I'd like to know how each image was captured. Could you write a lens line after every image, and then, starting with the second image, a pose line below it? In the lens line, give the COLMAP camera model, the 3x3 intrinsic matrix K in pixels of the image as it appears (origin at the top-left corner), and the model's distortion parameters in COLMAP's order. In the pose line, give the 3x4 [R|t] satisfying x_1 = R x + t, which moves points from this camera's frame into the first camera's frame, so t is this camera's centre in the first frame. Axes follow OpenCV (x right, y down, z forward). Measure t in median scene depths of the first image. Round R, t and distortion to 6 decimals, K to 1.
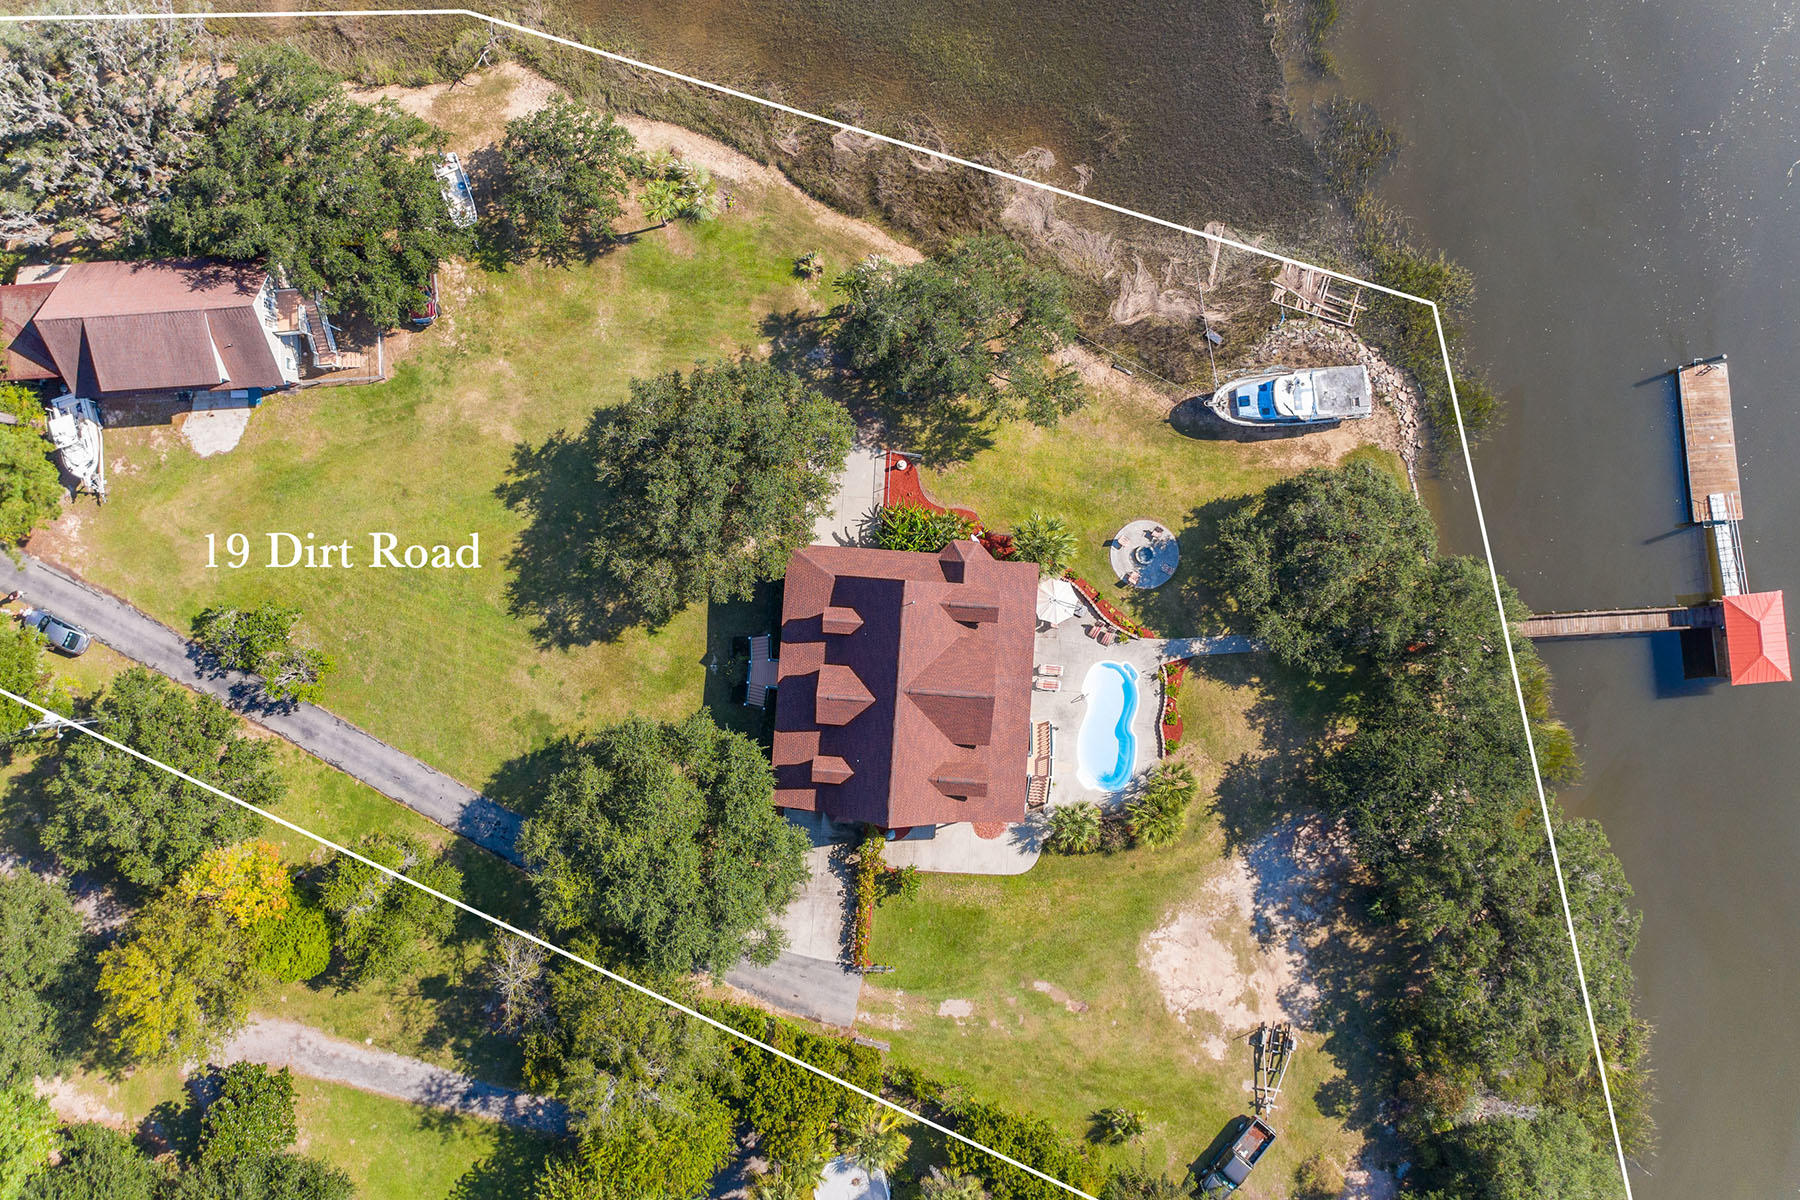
lens RADIAL K [[1470.9, 0, 903.1], [0, 1470.9, 596.2], [0, 0, 1]] dist [-0.008205, -0.002425]
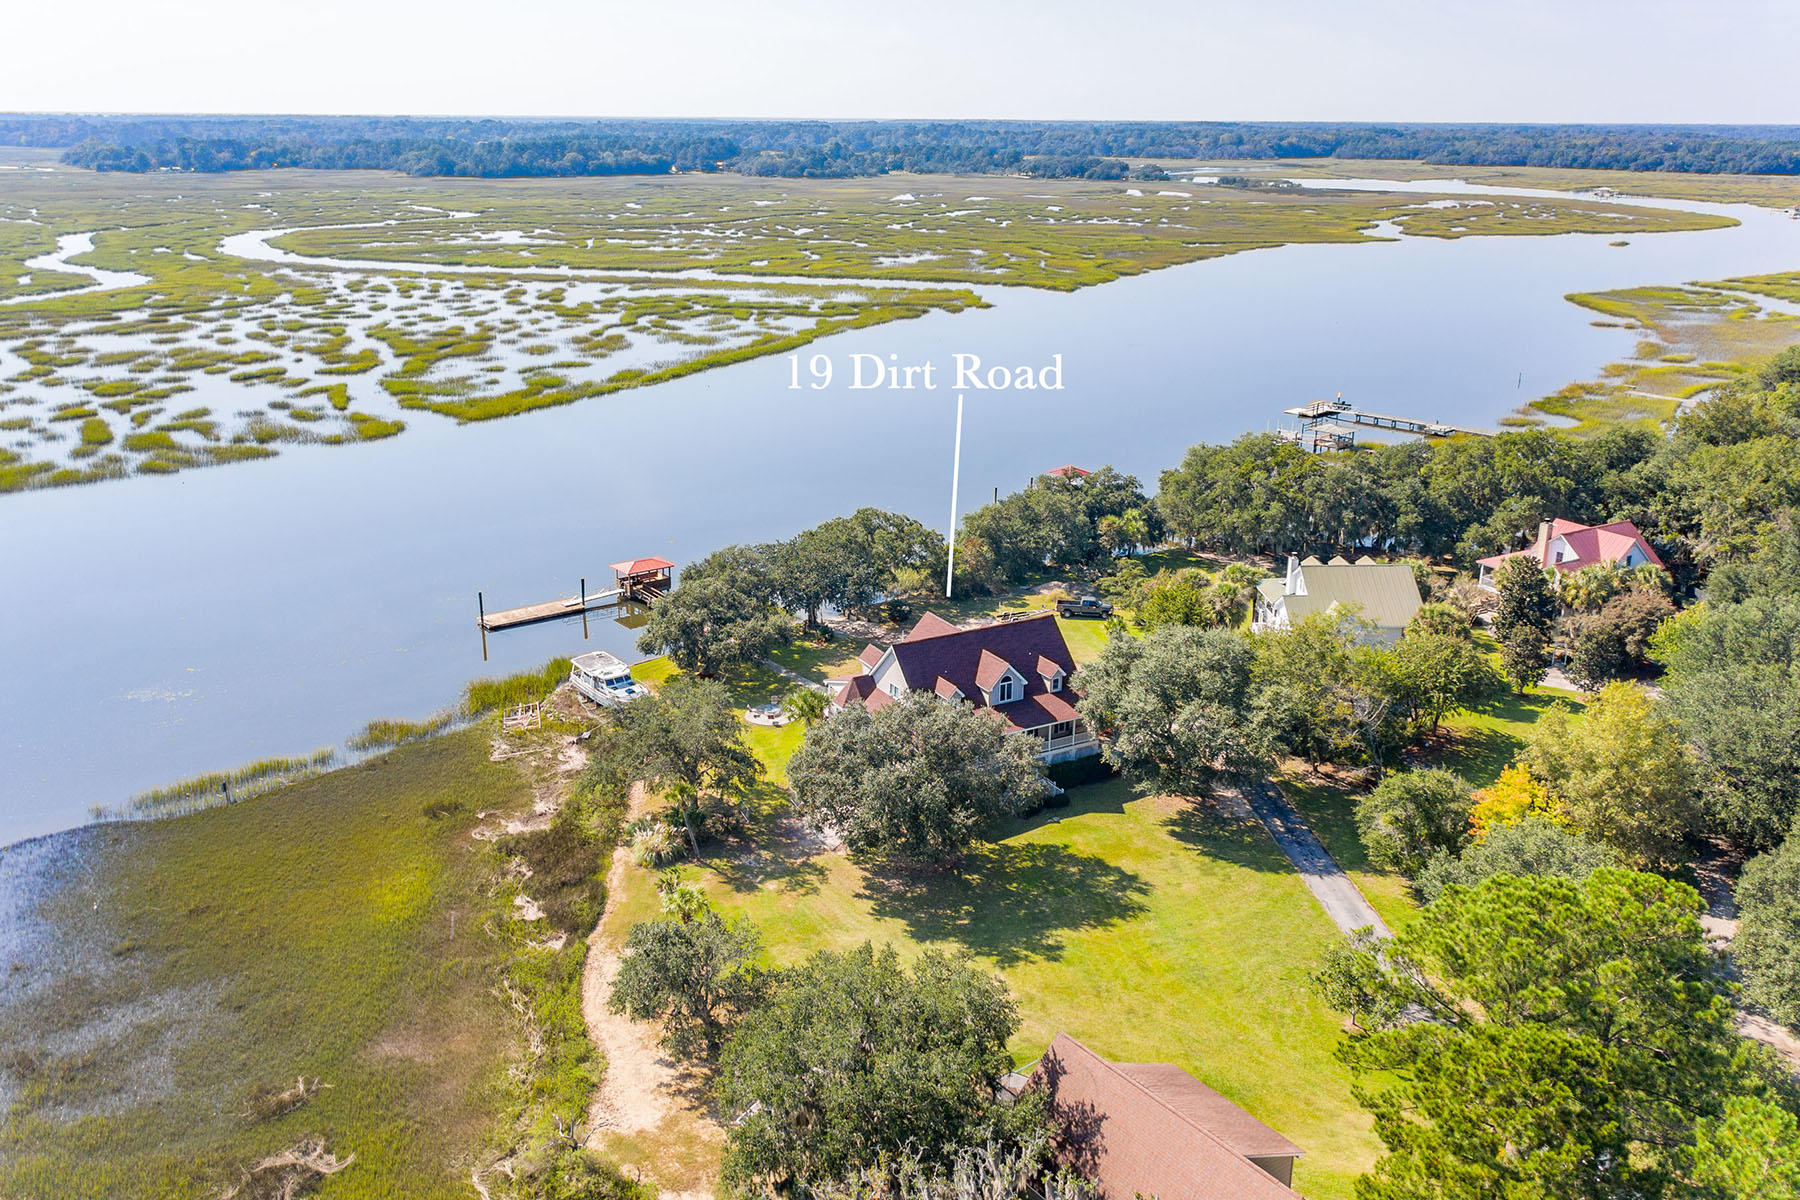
lens RADIAL K [[1470.9, 0, 903.9], [0, 1470.9, 599.6], [0, 0, 1]] dist [-0.008205, -0.002425]
pose [[-0.547045, -0.269106, 0.792669, -0.876563], [0.835589, -0.118603, 0.536400, -0.603777], [-0.050335, 0.955780, 0.289743, 0.536129]]
